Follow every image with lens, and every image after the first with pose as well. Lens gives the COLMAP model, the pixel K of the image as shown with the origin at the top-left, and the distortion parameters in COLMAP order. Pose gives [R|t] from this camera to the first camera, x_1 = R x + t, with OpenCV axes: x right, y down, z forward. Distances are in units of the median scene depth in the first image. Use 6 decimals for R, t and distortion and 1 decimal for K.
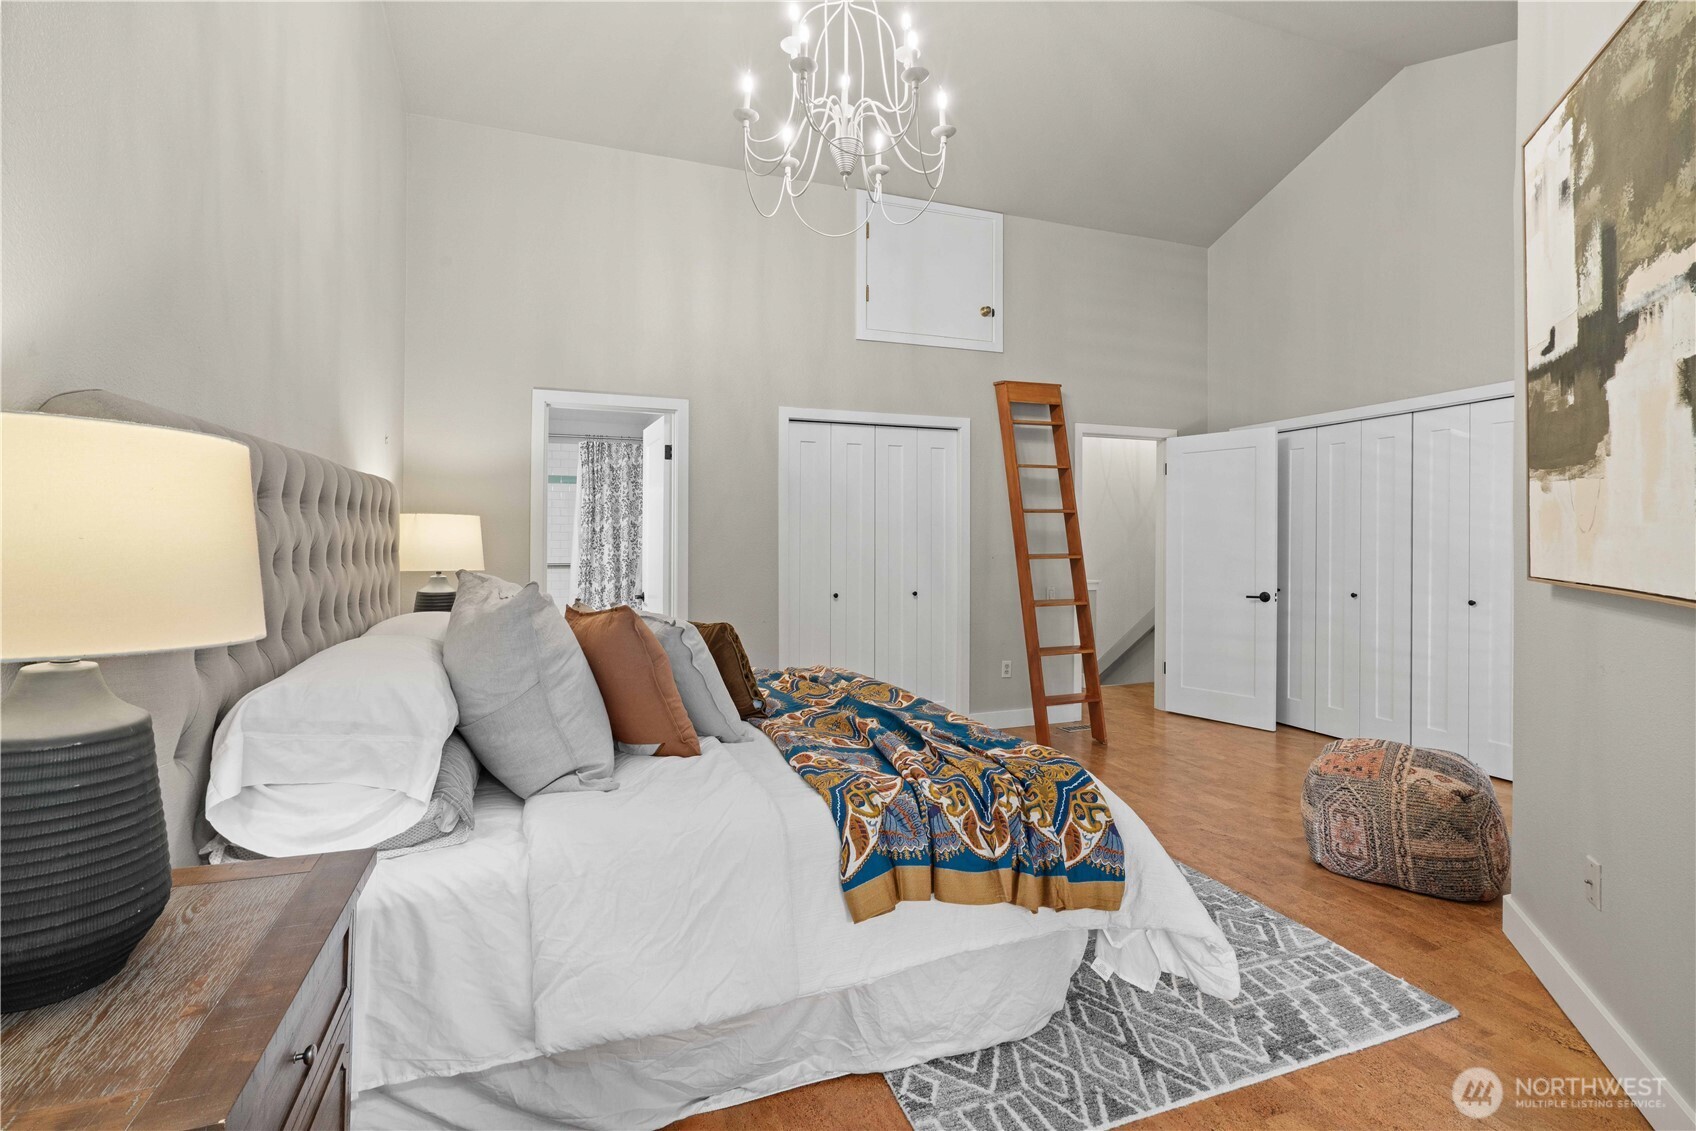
lens RADIAL K [[768.3, 0, 848.0], [0, 768.3, 535.2], [0, 0, 1]] dist [-0.008108, 0.000891]
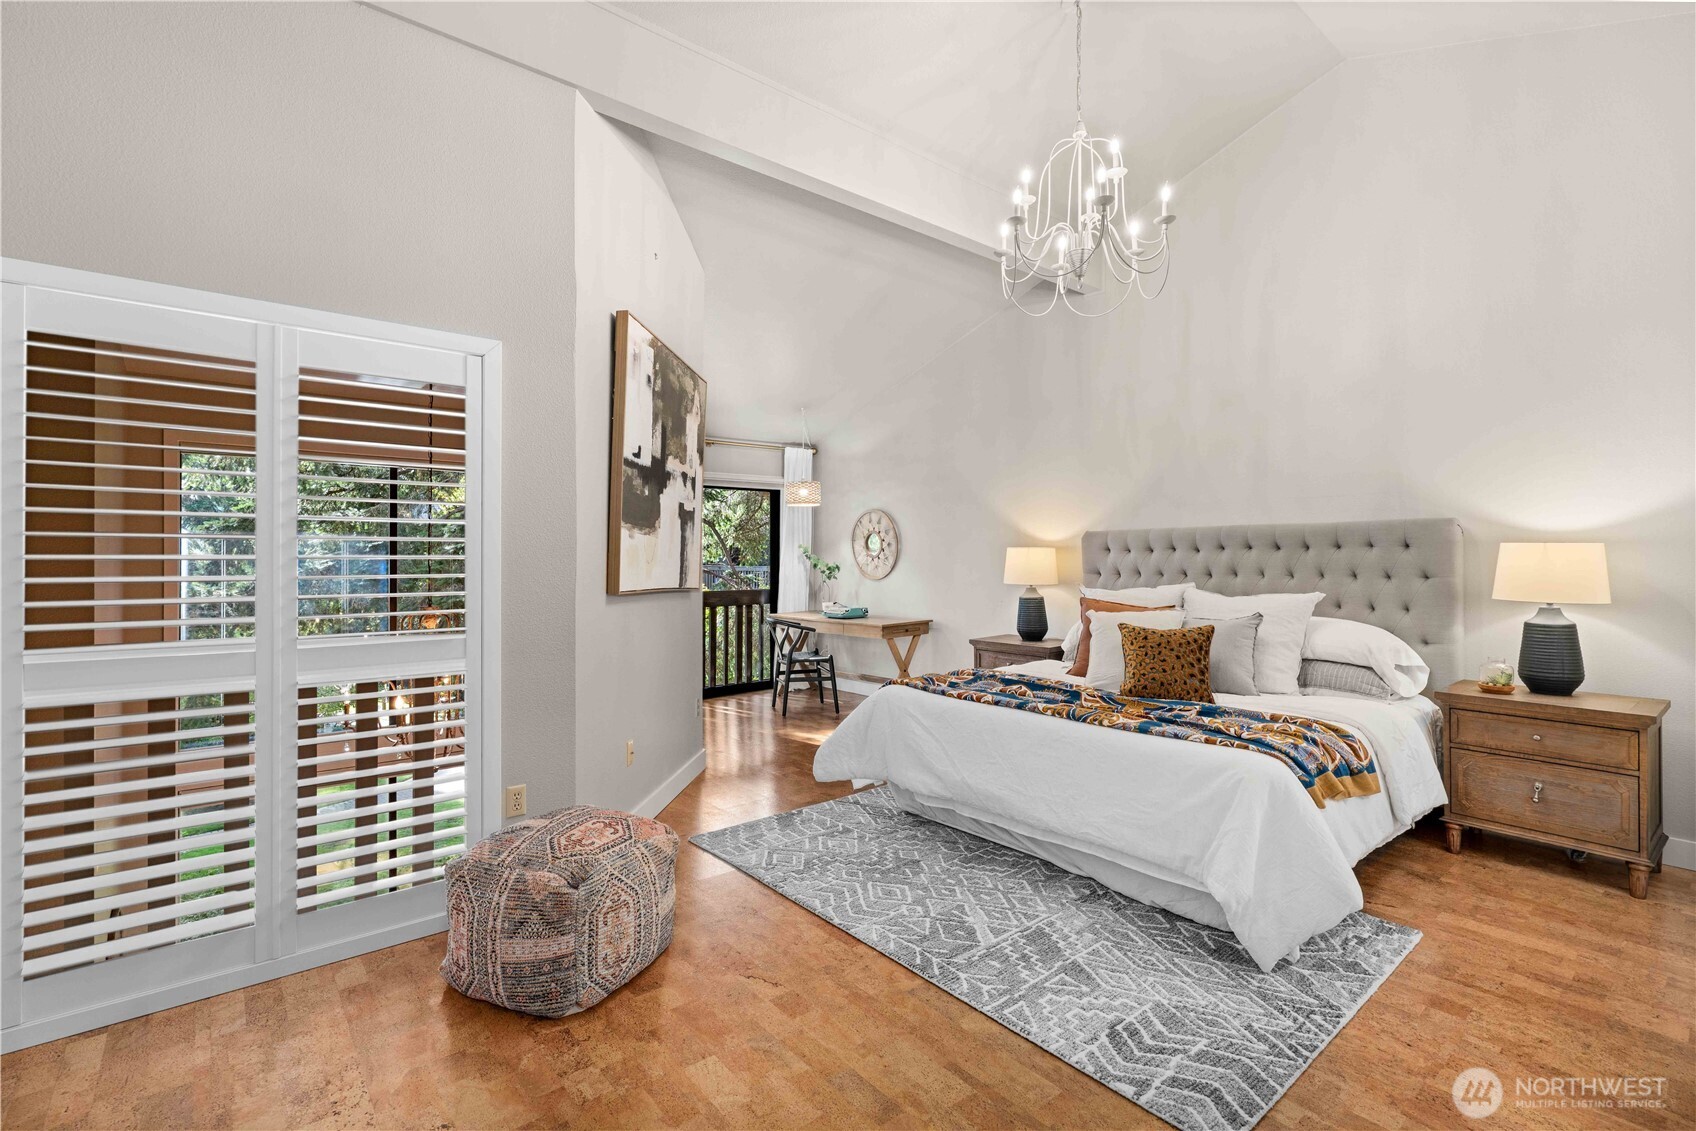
lens RADIAL K [[774.8, 0, 840.9], [0, 774.8, 553.0], [0, 0, 1]] dist [-0.003897, 0.000609]
pose [[-0.943827, -0.009801, -0.330295, 0.450245], [-0.004881, 0.999864, -0.015723, -0.000068], [0.330404, -0.013227, -0.943747, 1.185395]]
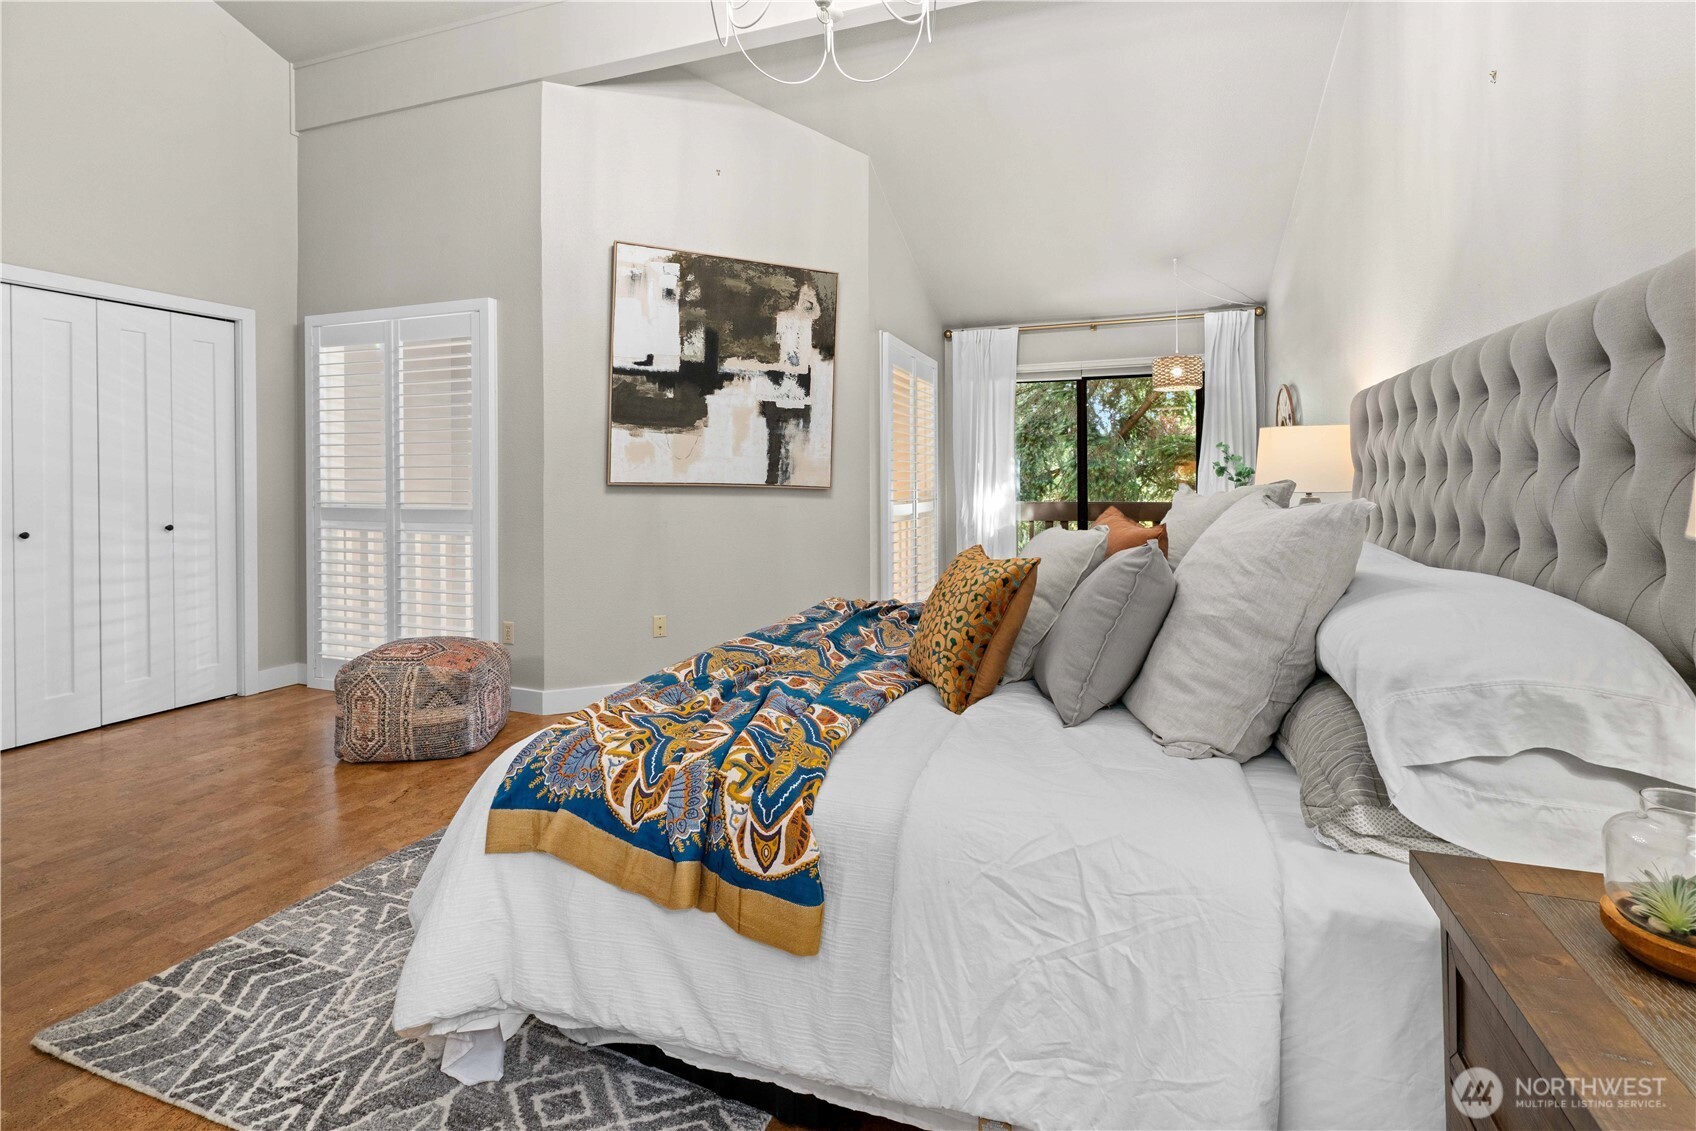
lens RADIAL K [[787.7, 0, 852.3], [0, 787.7, 487.8], [0, 0, 1]] dist [-0.007933, -0.000021]
pose [[-0.768403, -0.012720, 0.639840, -0.327563], [-0.008448, 0.999917, 0.009733, 0.020315], [-0.639911, 0.002073, -0.768446, 0.935671]]
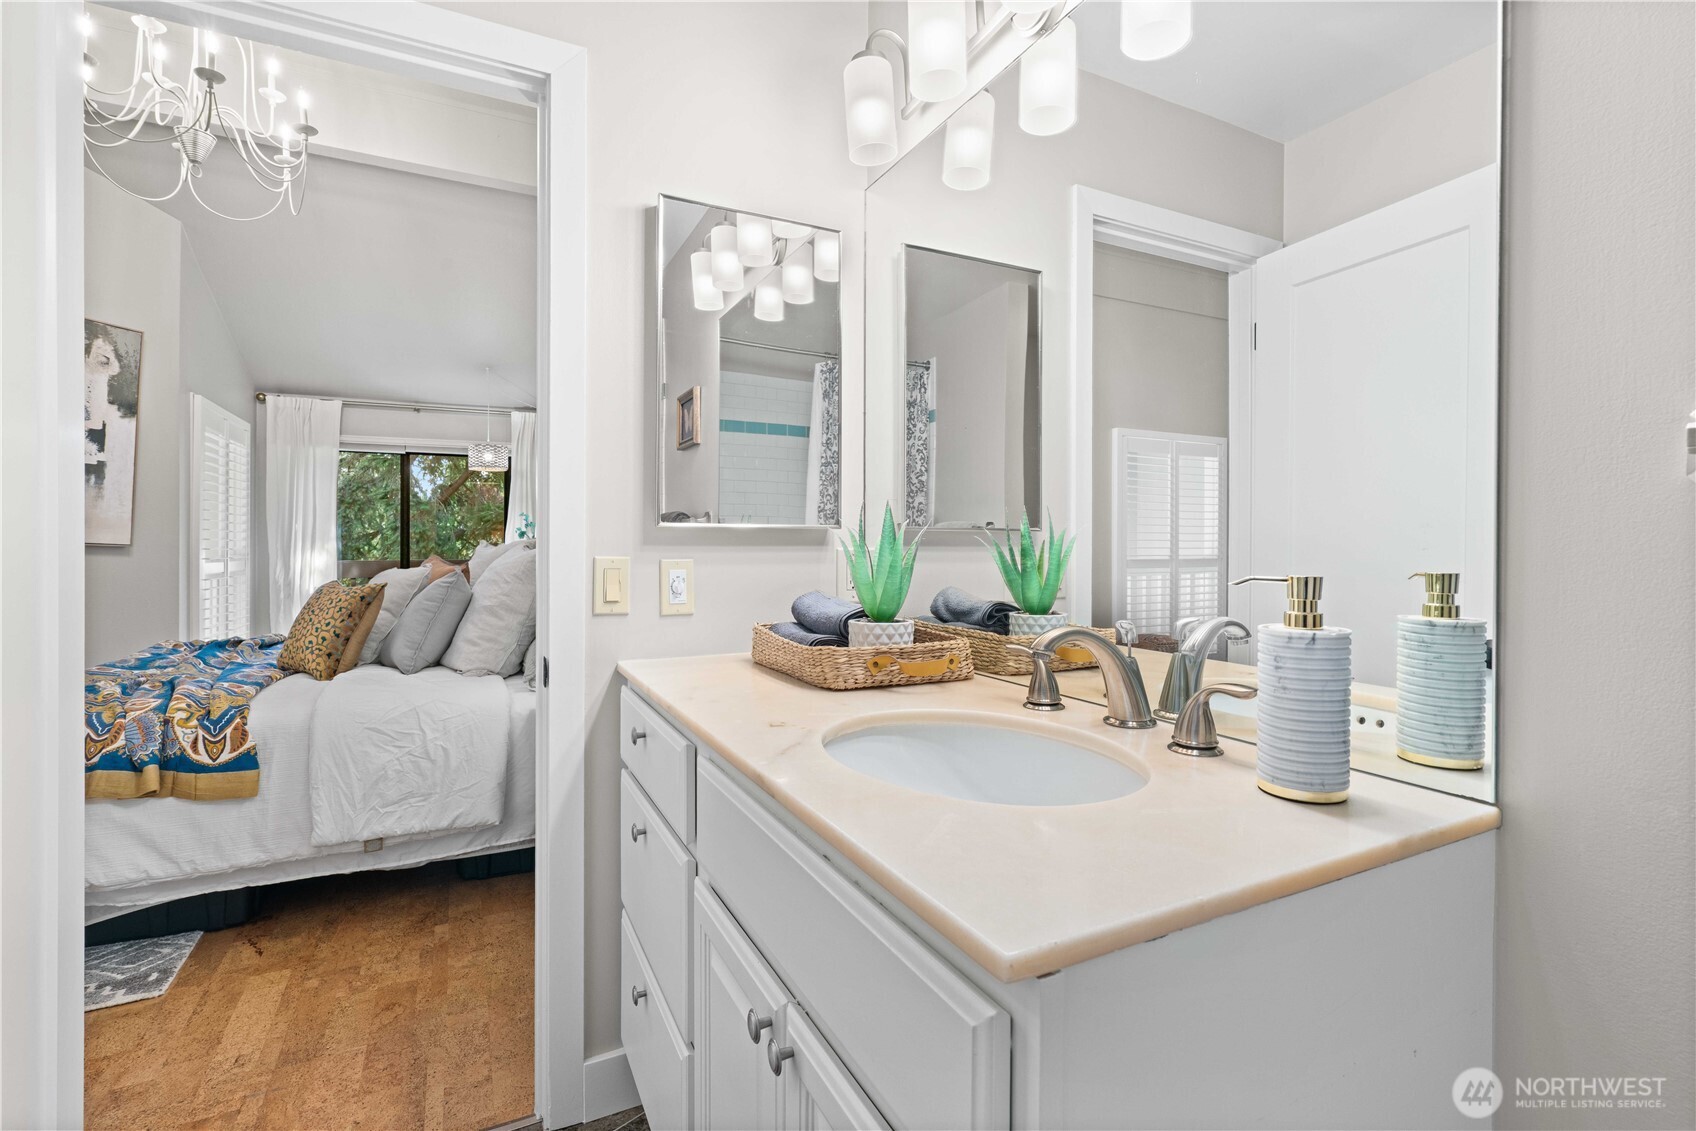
lens RADIAL K [[768.3, 0, 848.0], [0, 768.3, 535.2], [0, 0, 1]] dist [-0.008108, 0.000891]
pose [[-0.992494, -0.011583, -0.121742, -0.445014], [-0.009041, 0.999730, -0.021410, 0.029374], [0.121957, -0.020148, -0.992331, 1.238832]]
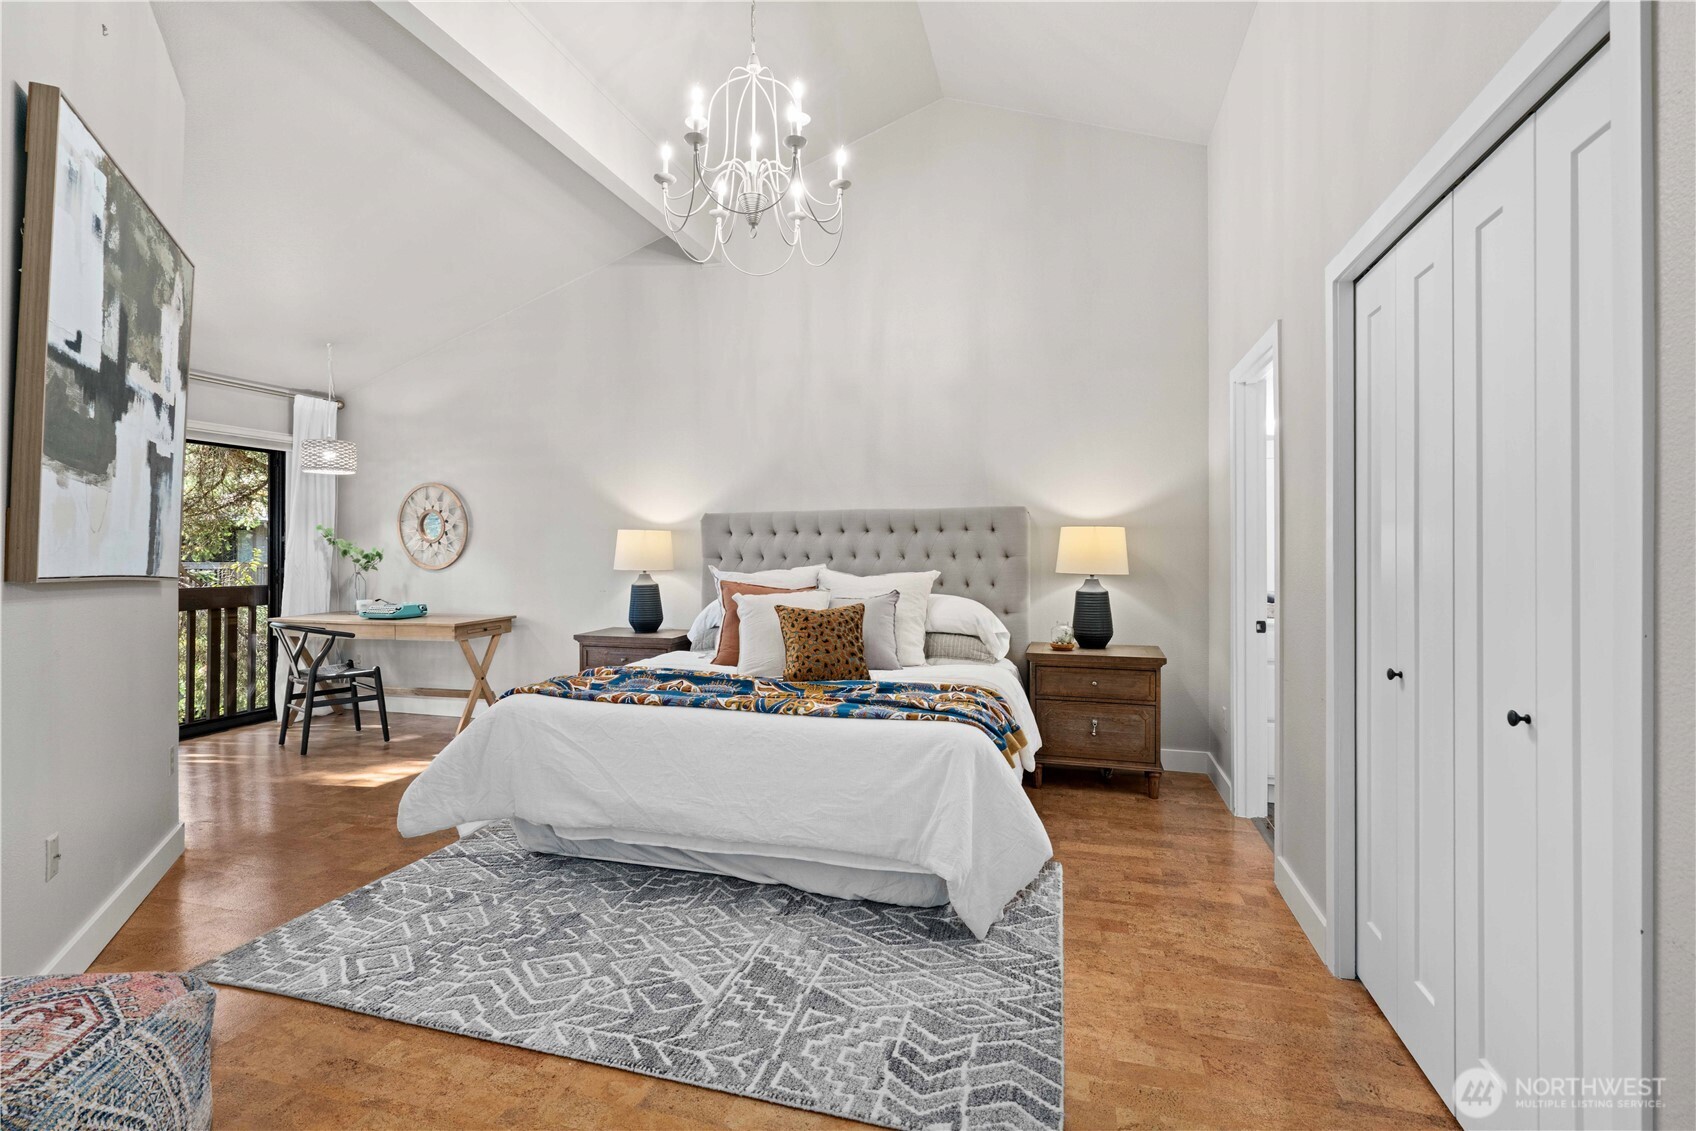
lens RADIAL K [[767.0, 0, 849.8], [0, 767.0, 552.2], [0, 0, 1]] dist [-0.006240, 0.001314]
pose [[-0.588509, -0.011174, -0.808413, 0.478751], [0.000433, 0.999900, -0.014136, 0.017203], [0.808491, -0.008669, -0.588445, 1.024575]]
